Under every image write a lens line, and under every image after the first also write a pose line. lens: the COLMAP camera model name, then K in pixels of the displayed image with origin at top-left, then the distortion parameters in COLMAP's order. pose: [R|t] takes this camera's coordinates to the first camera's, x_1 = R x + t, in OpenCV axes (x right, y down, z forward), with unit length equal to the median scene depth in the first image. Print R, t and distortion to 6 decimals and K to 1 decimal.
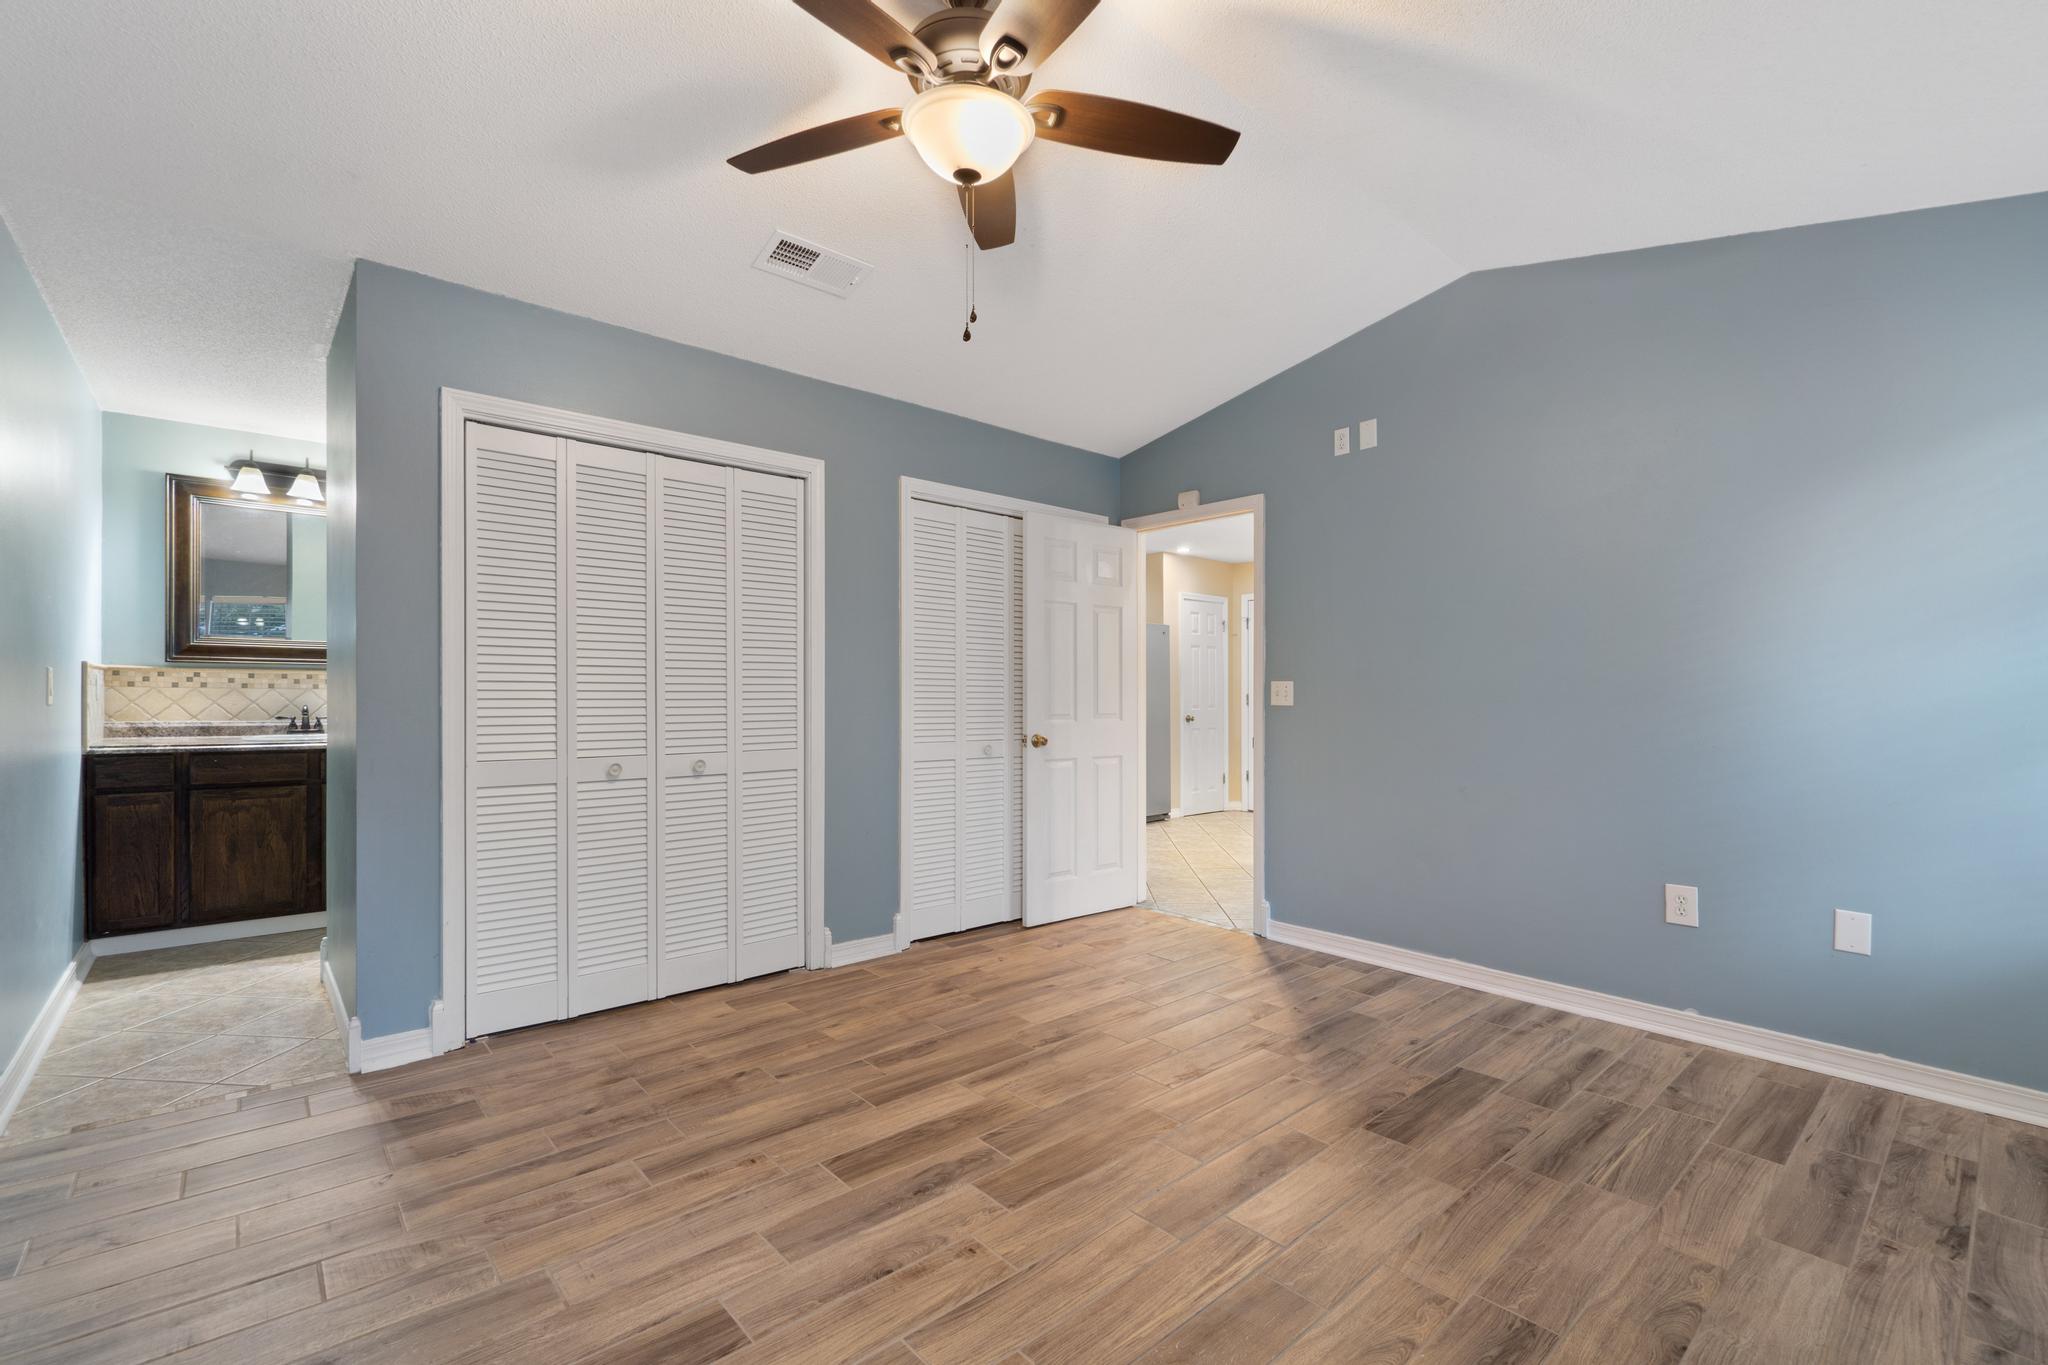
lens RADIAL K [[900.5, 0, 1013.3], [0, 900.5, 702.8], [0, 0, 1]] dist [-0.004862, 0.000917]
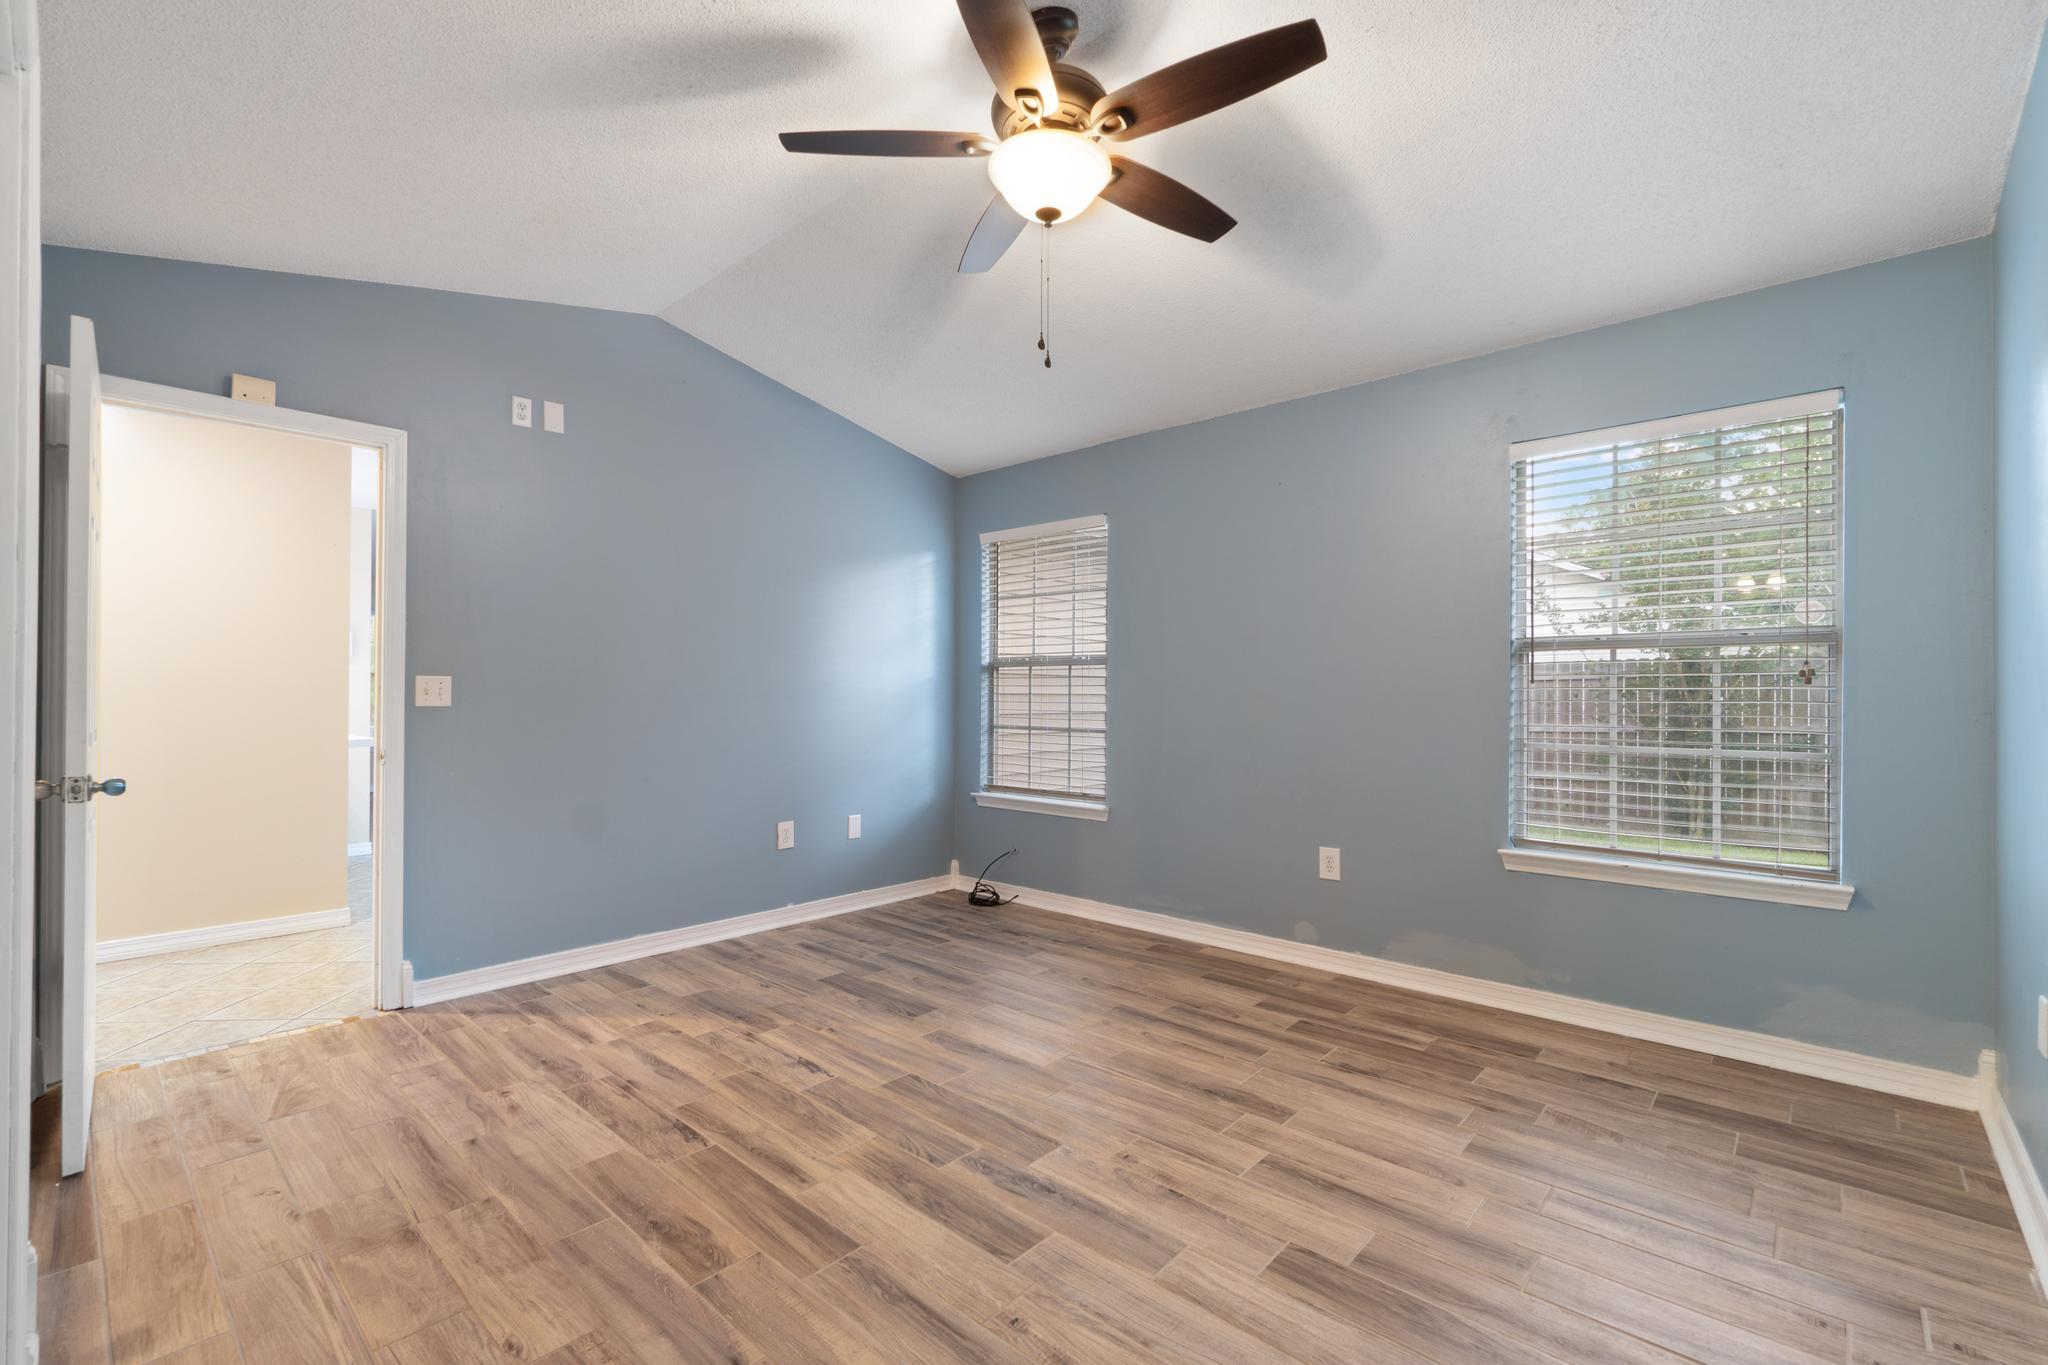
lens RADIAL K [[900.5, 0, 1017.2], [0, 900.5, 683.8], [0, 0, 1]] dist [-0.004862, 0.000917]
pose [[-0.124025, 0.004977, 0.992267, -0.993498], [0.006709, 0.999969, -0.004177, -0.017453], [-0.992256, 0.006139, -0.124054, 1.042979]]
